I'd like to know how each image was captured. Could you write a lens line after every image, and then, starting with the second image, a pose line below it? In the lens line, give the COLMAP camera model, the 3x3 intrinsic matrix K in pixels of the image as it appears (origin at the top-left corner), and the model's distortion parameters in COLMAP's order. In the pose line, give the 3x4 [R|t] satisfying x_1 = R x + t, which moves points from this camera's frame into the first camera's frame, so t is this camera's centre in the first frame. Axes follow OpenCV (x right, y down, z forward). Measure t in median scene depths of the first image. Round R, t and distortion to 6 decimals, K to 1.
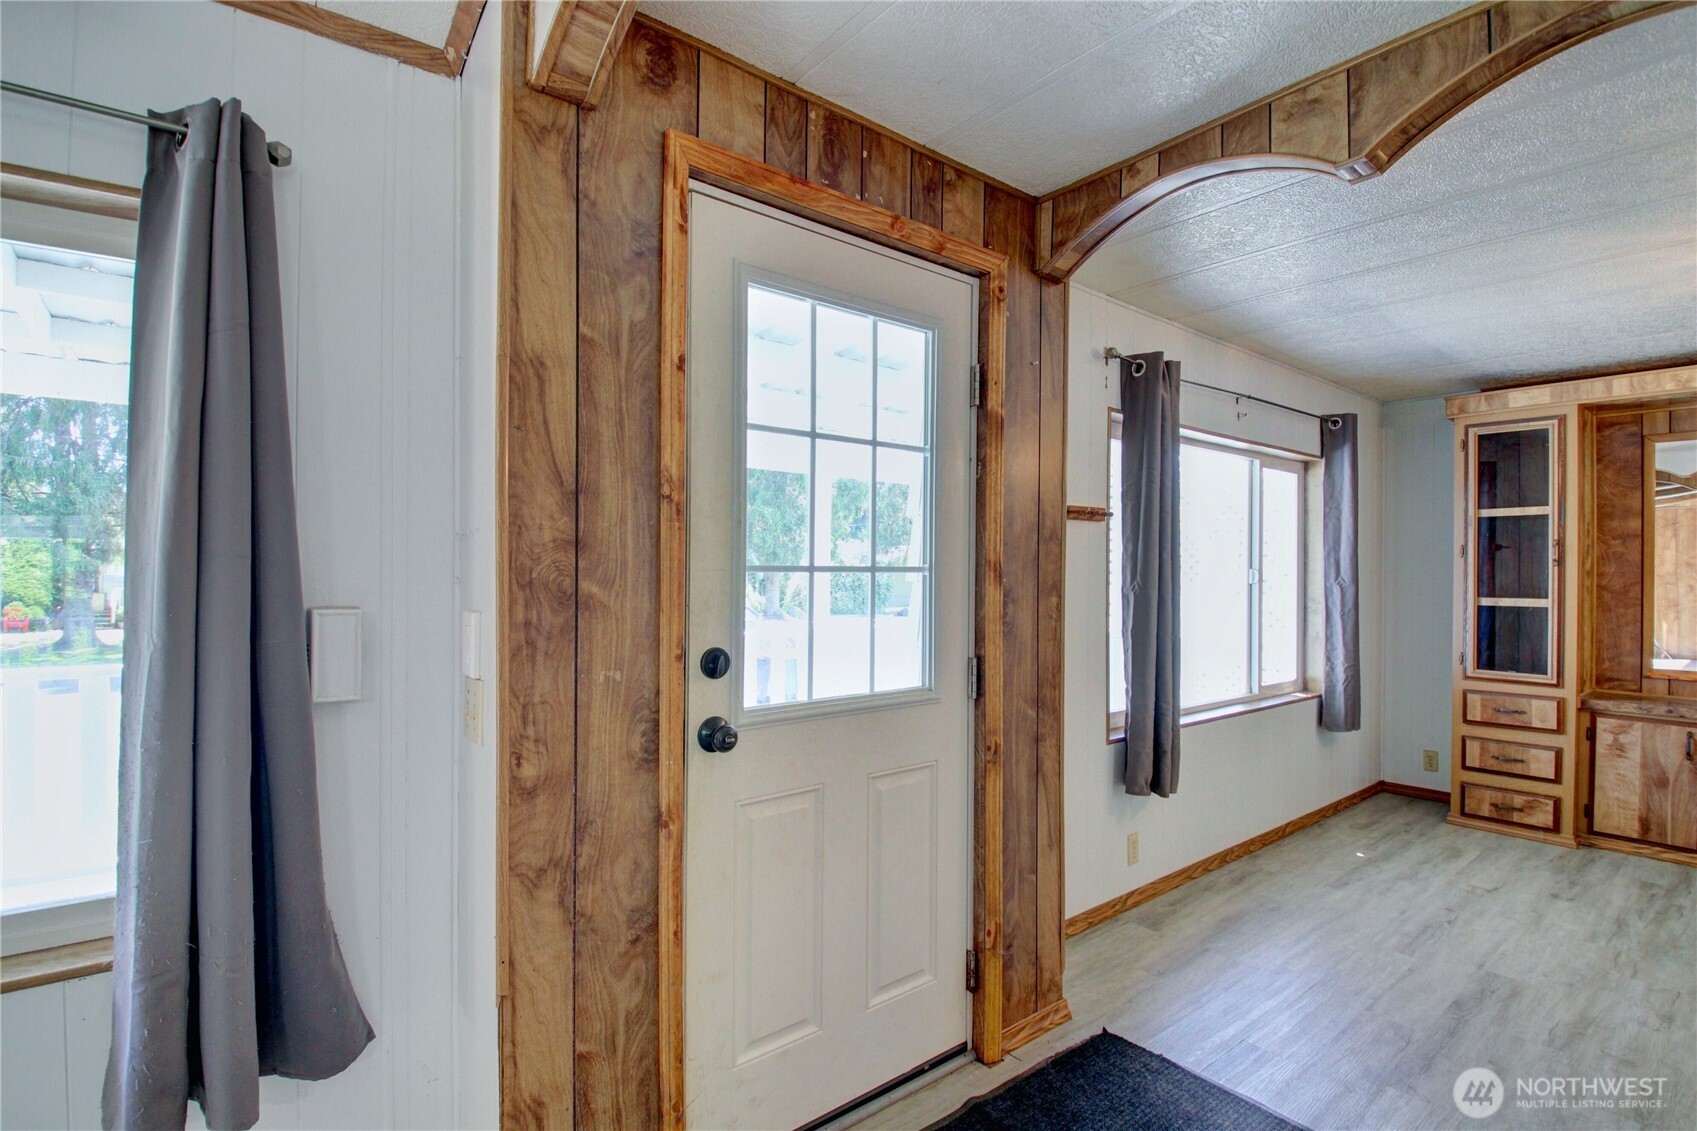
lens RADIAL K [[791.2, 0, 845.3], [0, 791.2, 563.5], [0, 0, 1]] dist [-0.012739, -0.009527]
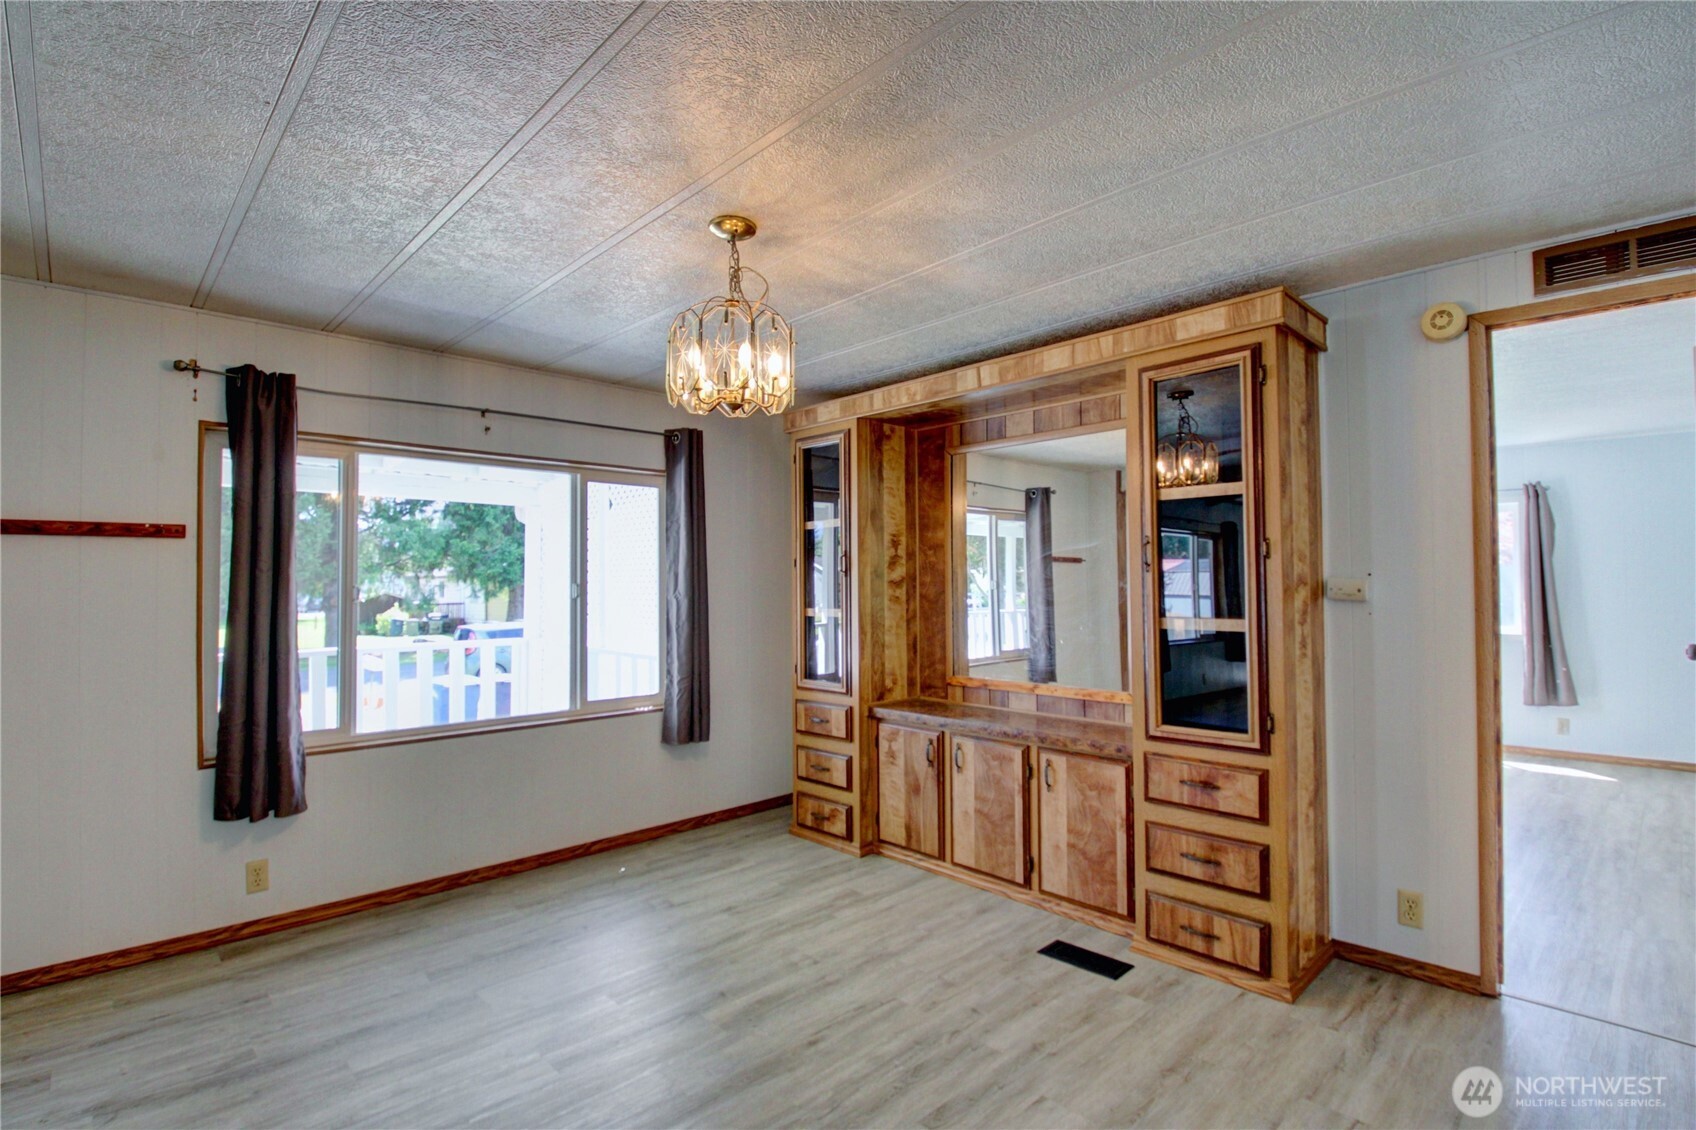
lens RADIAL K [[790.7, 0, 843.3], [0, 790.7, 566.4], [0, 0, 1]] dist [-0.012739, -0.009527]
pose [[0.994716, -0.013666, 0.101754, 0.814701], [0.014954, 0.999817, -0.011913, 0.002671], [-0.101573, 0.013372, 0.994738, -0.025574]]
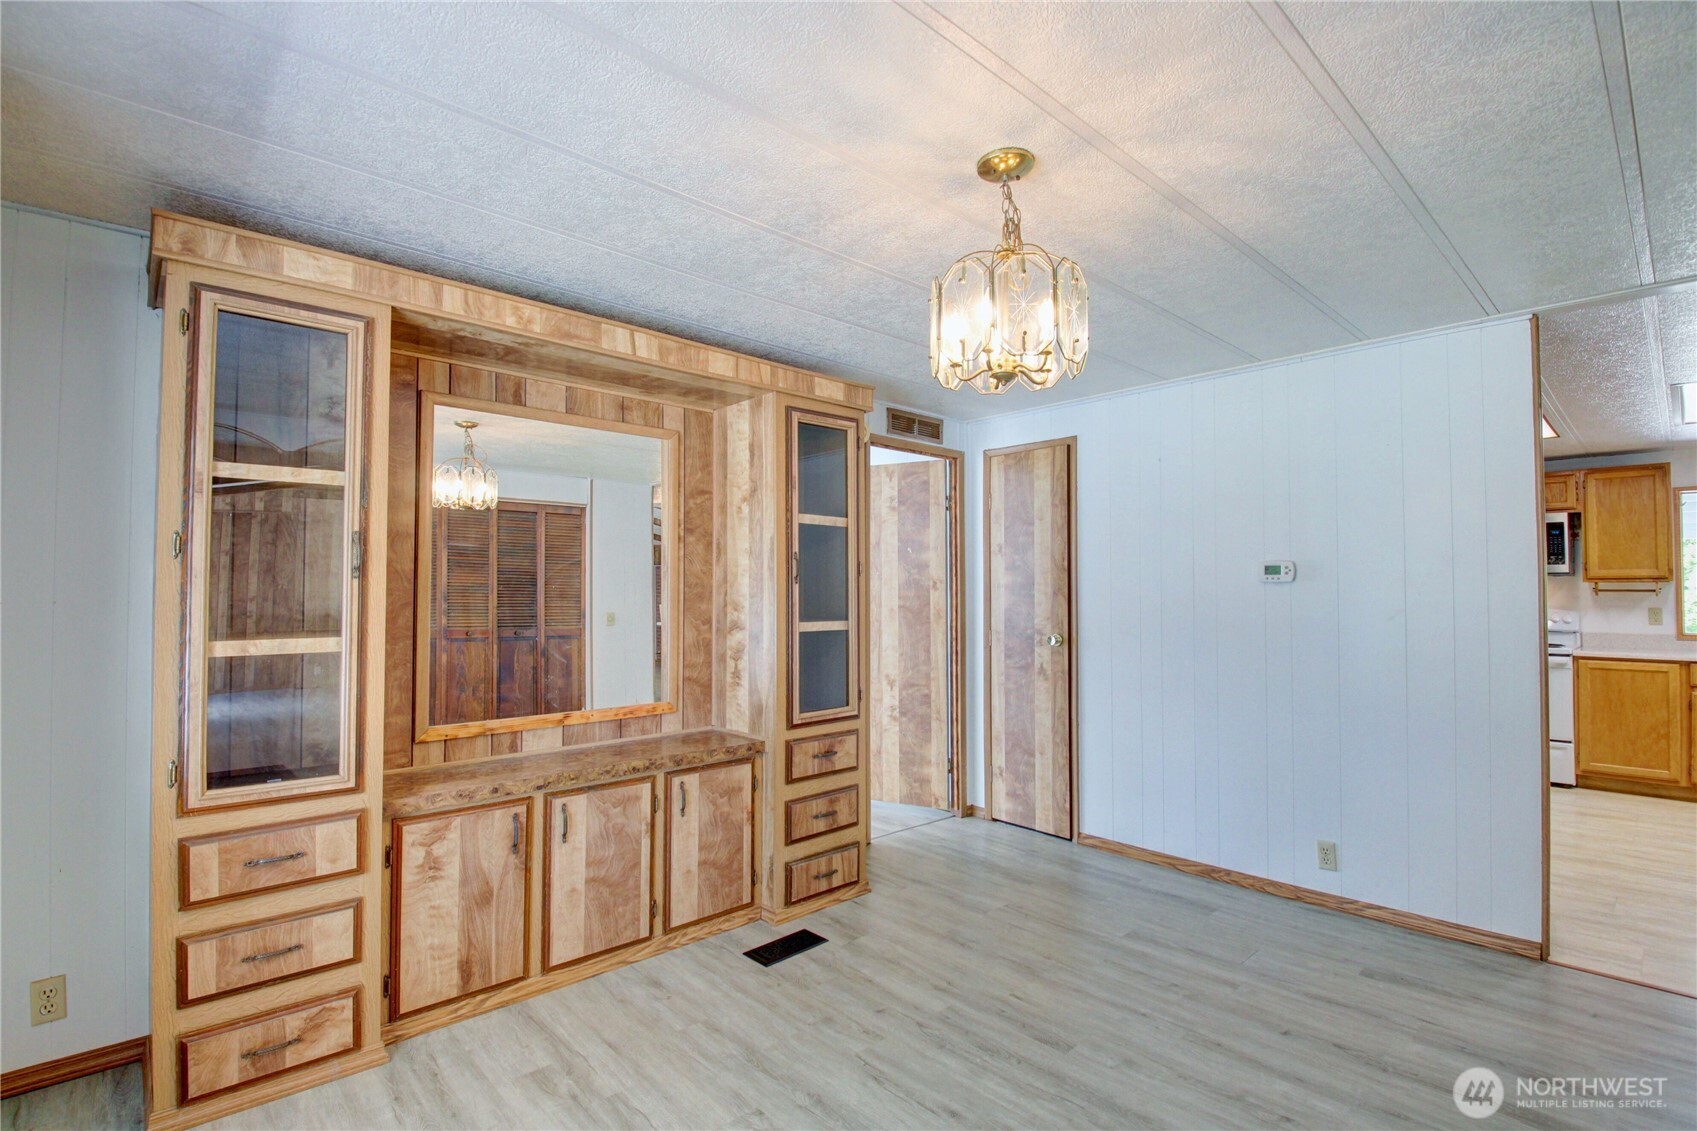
lens RADIAL K [[791.2, 0, 830.3], [0, 791.2, 568.0], [0, 0, 1]] dist [-0.012739, -0.009527]
pose [[-0.070289, 0.016989, 0.997382, 0.321527], [-0.011369, 0.999776, -0.017831, 0.001922], [-0.997462, -0.012592, -0.070081, 0.702151]]
